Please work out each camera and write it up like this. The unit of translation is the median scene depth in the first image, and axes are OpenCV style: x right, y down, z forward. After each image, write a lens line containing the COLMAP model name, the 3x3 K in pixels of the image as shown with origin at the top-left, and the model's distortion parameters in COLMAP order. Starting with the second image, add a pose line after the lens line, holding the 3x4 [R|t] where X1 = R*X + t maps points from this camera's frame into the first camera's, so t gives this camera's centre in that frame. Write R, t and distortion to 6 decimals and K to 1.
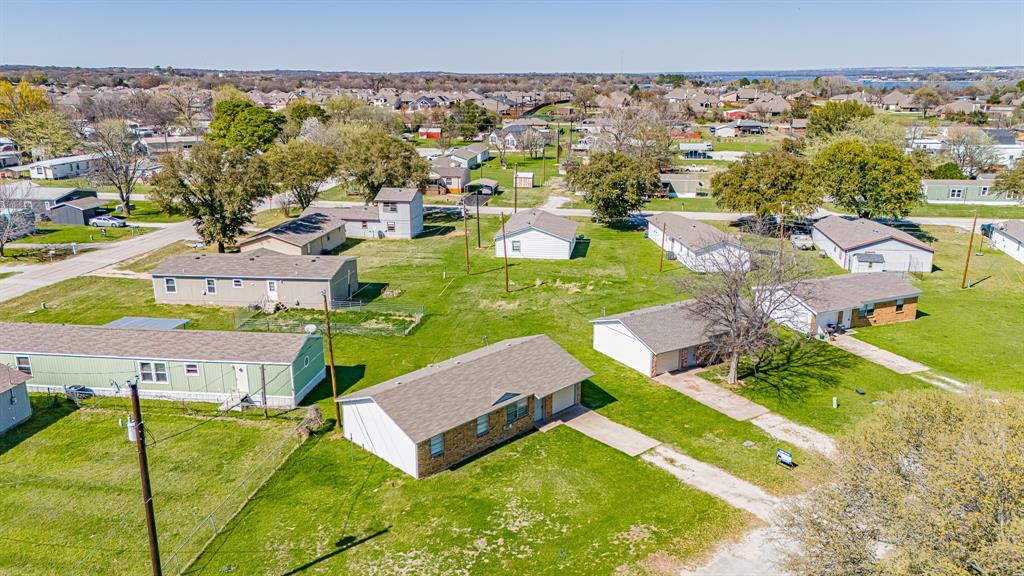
lens RADIAL K [[741.2, 0, 510.2], [0, 741.2, 289.2], [0, 0, 1]] dist [0.057659, -0.046644]
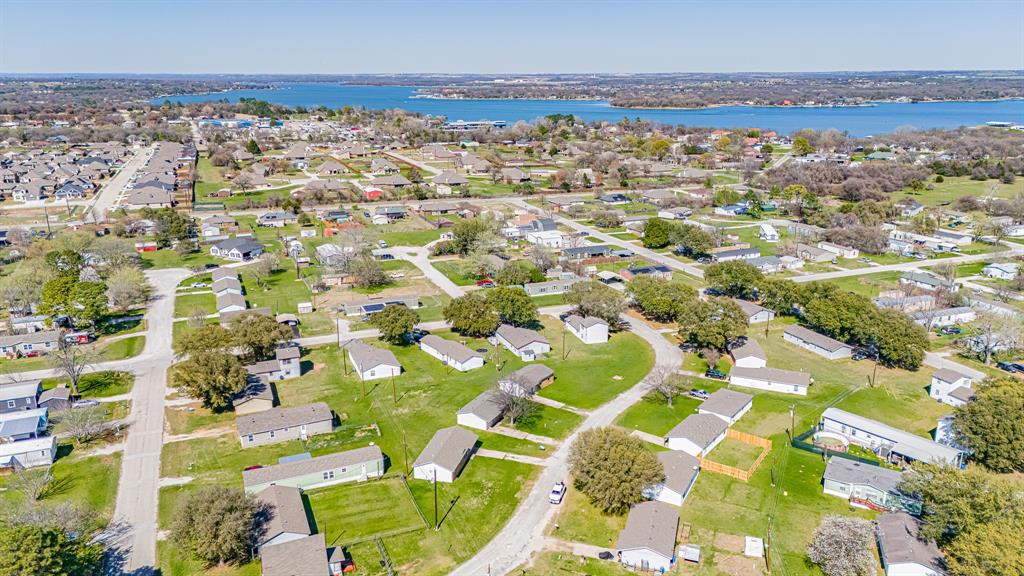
lens RADIAL K [[741.2, 0, 509.8], [0, 741.2, 288.0], [0, 0, 1]] dist [0.057659, -0.046644]
pose [[0.853111, -0.141784, 0.502095, -1.031046], [0.144887, 0.988895, 0.033072, -0.476617], [-0.501208, 0.044533, 0.864180, -1.433229]]
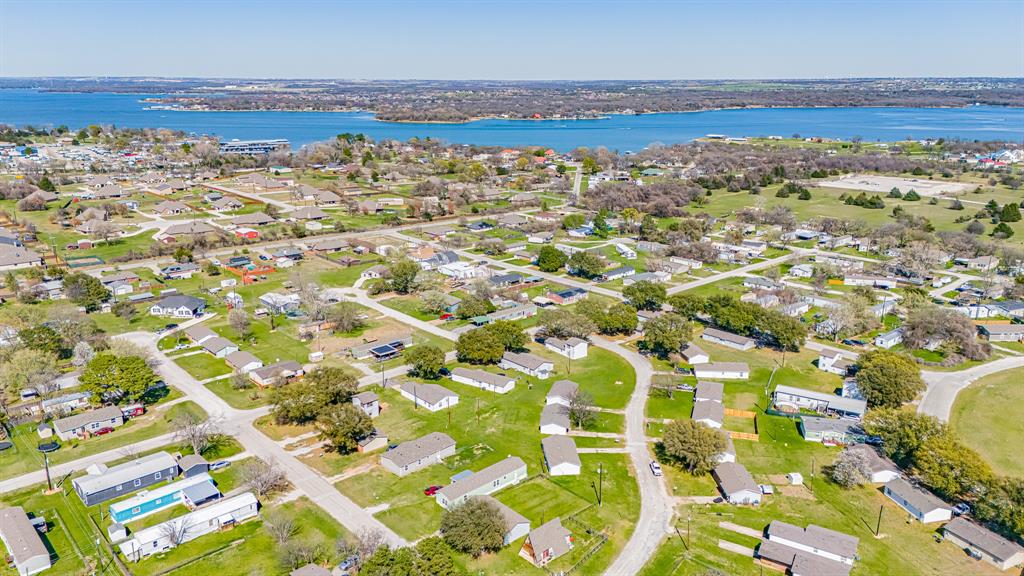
lens RADIAL K [[741.2, 0, 514.1], [0, 741.2, 290.5], [0, 0, 1]] dist [0.057659, -0.046644]
pose [[0.630646, -0.205007, 0.748504, -2.508380], [0.213473, 0.973098, 0.086661, -0.924815], [-0.746133, 0.105133, 0.657444, -1.259252]]
